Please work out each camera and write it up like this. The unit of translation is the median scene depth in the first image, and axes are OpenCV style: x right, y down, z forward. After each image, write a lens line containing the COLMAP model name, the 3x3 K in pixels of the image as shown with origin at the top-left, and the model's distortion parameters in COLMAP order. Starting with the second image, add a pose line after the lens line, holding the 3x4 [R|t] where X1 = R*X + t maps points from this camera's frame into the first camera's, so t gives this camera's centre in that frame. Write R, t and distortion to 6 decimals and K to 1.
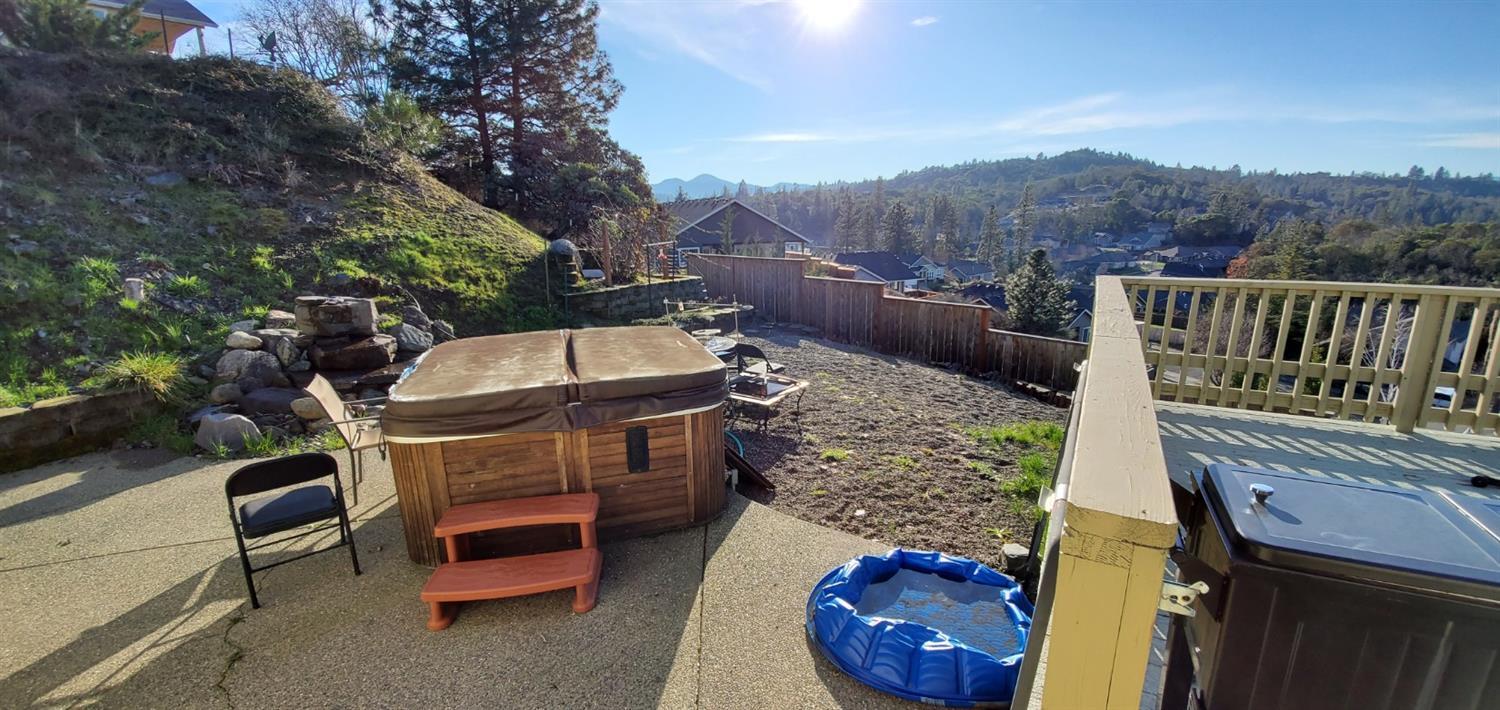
lens RADIAL K [[585.7, 0, 761.8], [0, 585.7, 369.9], [0, 0, 1]] dist [0.026360, -0.022179]
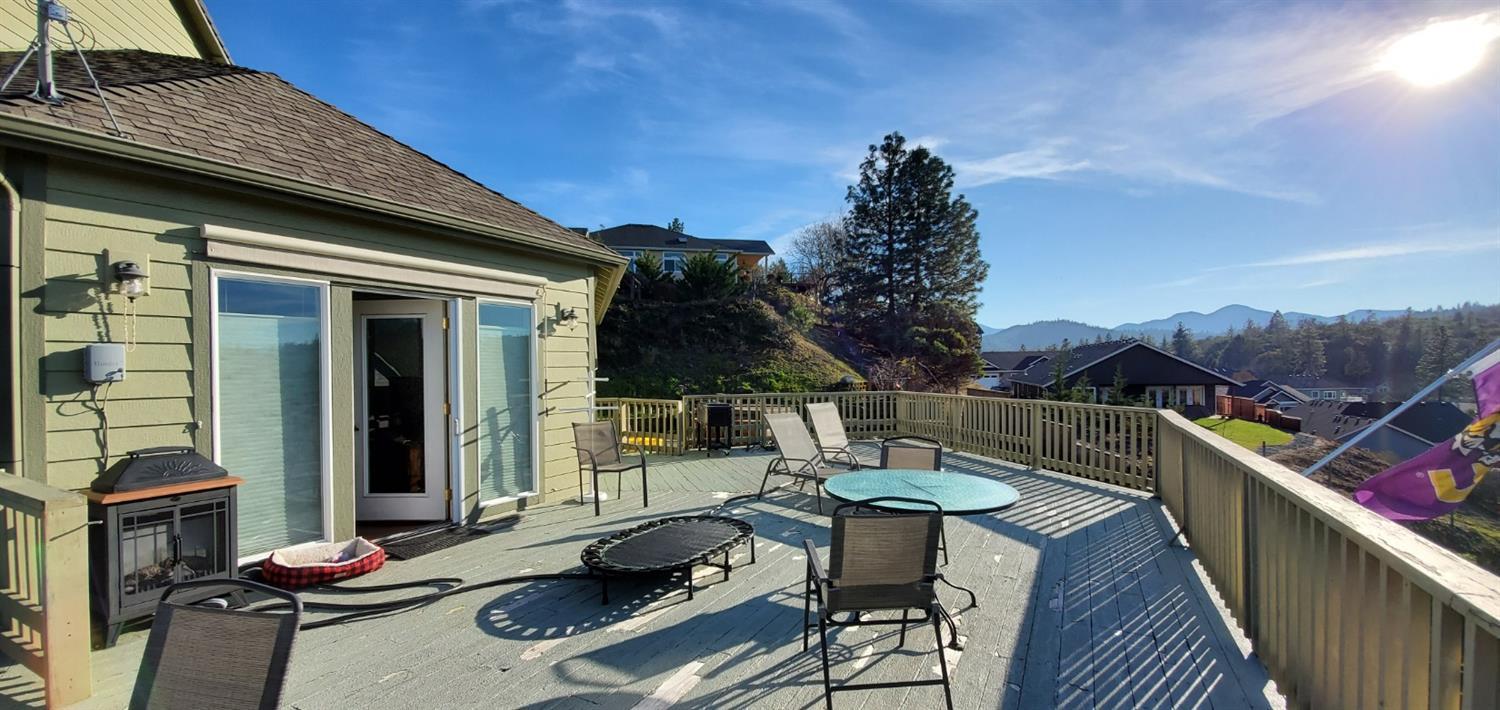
lens RADIAL K [[585.7, 0, 761.8], [0, 585.7, 369.9], [0, 0, 1]] dist [0.026360, -0.022179]
pose [[0.725263, 0.009890, -0.688400, 0.816600], [-0.168213, 0.972138, -0.163254, 0.120020], [0.667606, 0.234200, 0.706720, -0.546684]]
